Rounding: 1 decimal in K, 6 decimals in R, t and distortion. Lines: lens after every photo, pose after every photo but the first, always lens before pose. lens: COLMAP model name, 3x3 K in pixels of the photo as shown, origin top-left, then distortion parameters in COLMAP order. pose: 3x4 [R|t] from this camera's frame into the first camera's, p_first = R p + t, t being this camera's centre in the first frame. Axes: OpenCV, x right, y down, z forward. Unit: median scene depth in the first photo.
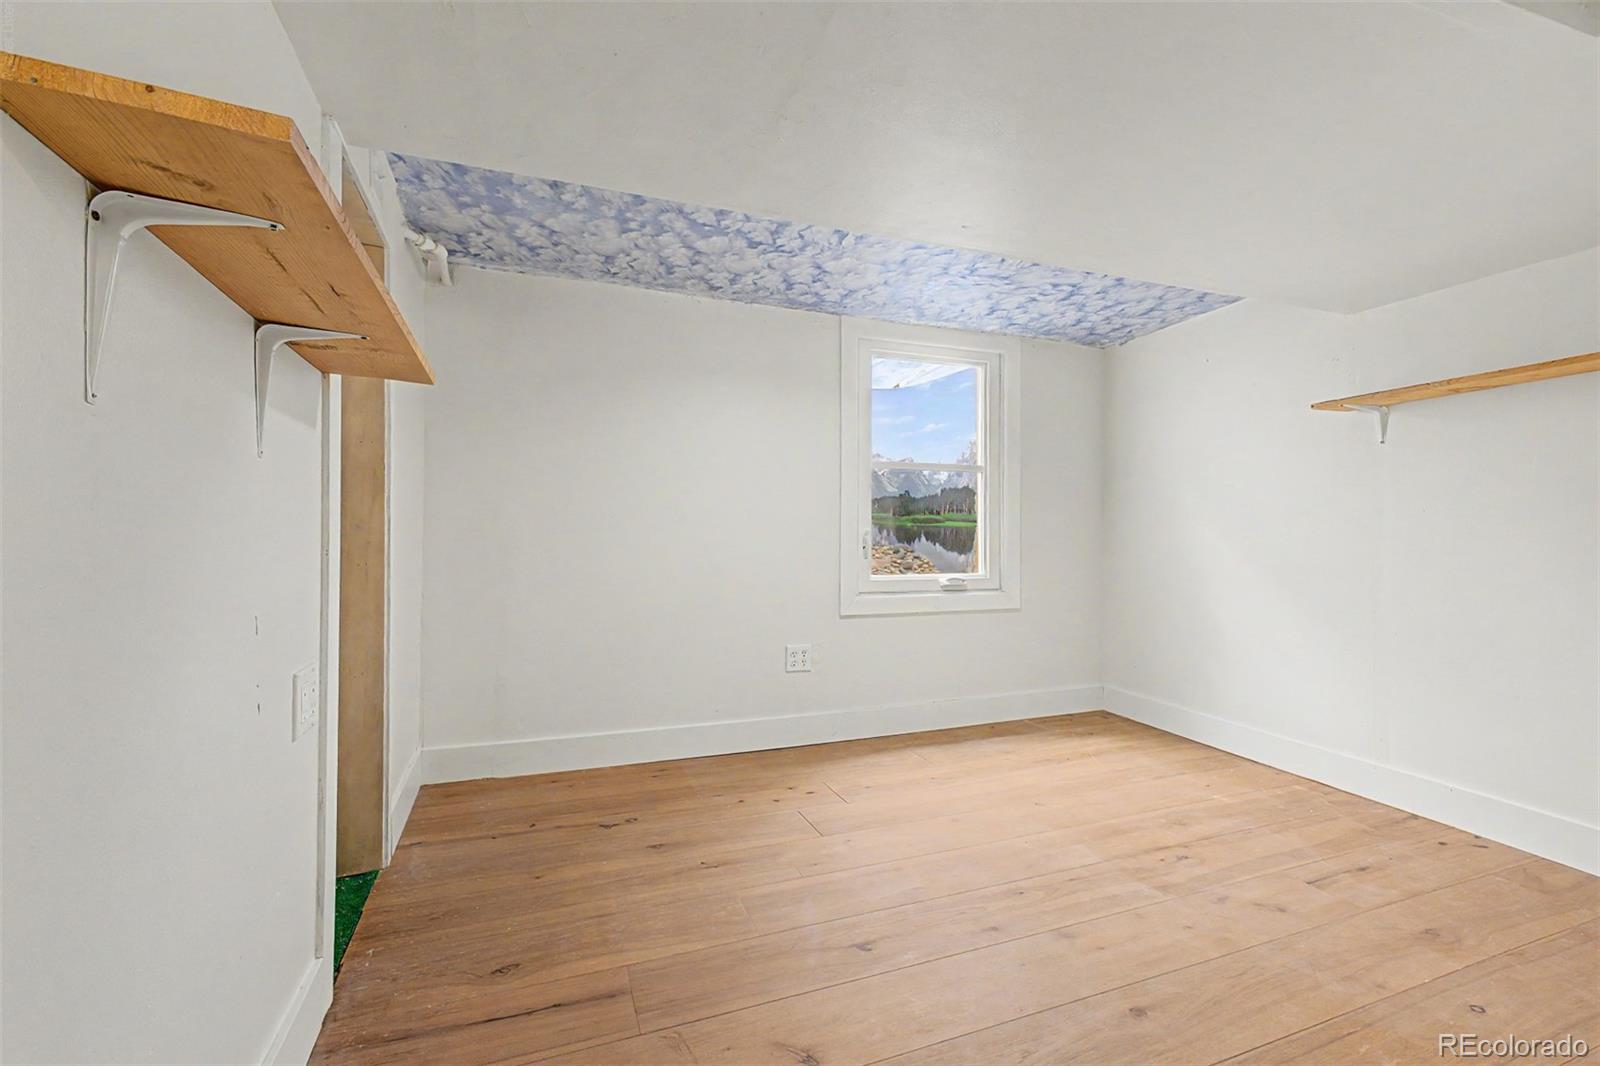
lens RADIAL K [[654.3, 0, 792.0], [0, 654.3, 529.1], [0, 0, 1]] dist [0.042296, -0.020728]
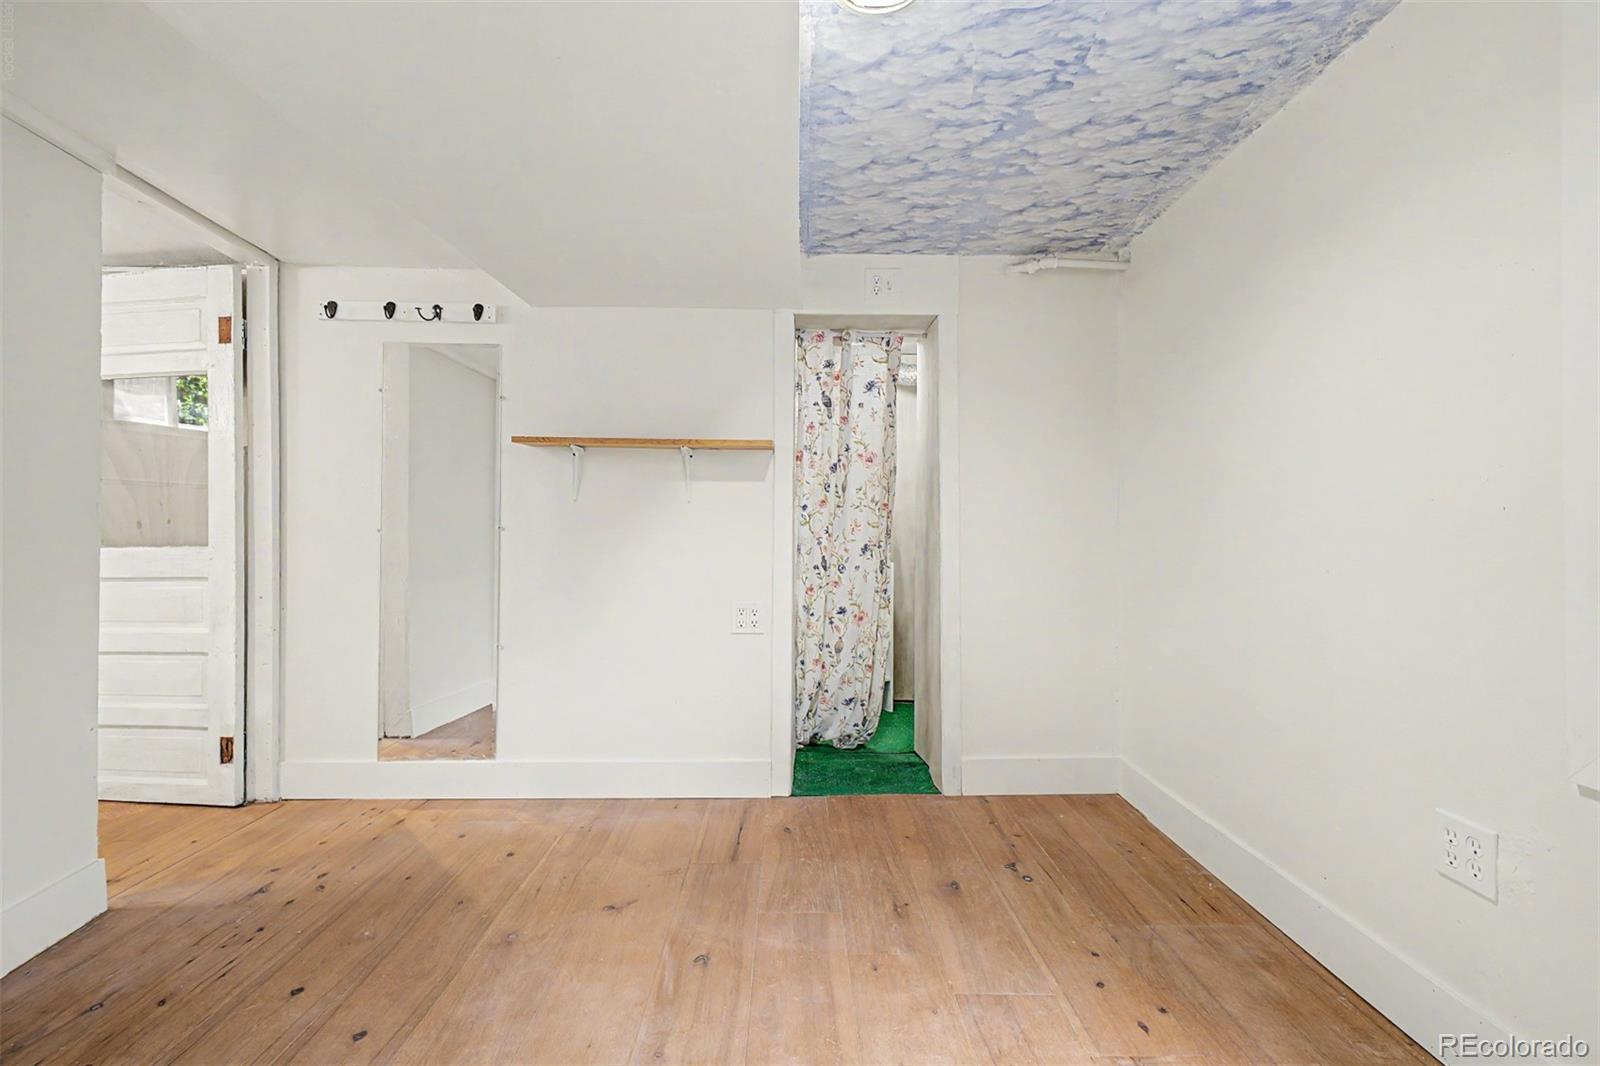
lens RADIAL K [[847.8, 0, 795.2], [0, 847.8, 538.2], [0, 0, 1]] dist [0.003166, 0.000550]
pose [[-0.369814, -0.001225, -0.929105, 0.844756], [0.006796, 0.999969, -0.004024, 0.014375], [0.929081, -0.007802, -0.369794, 1.110176]]
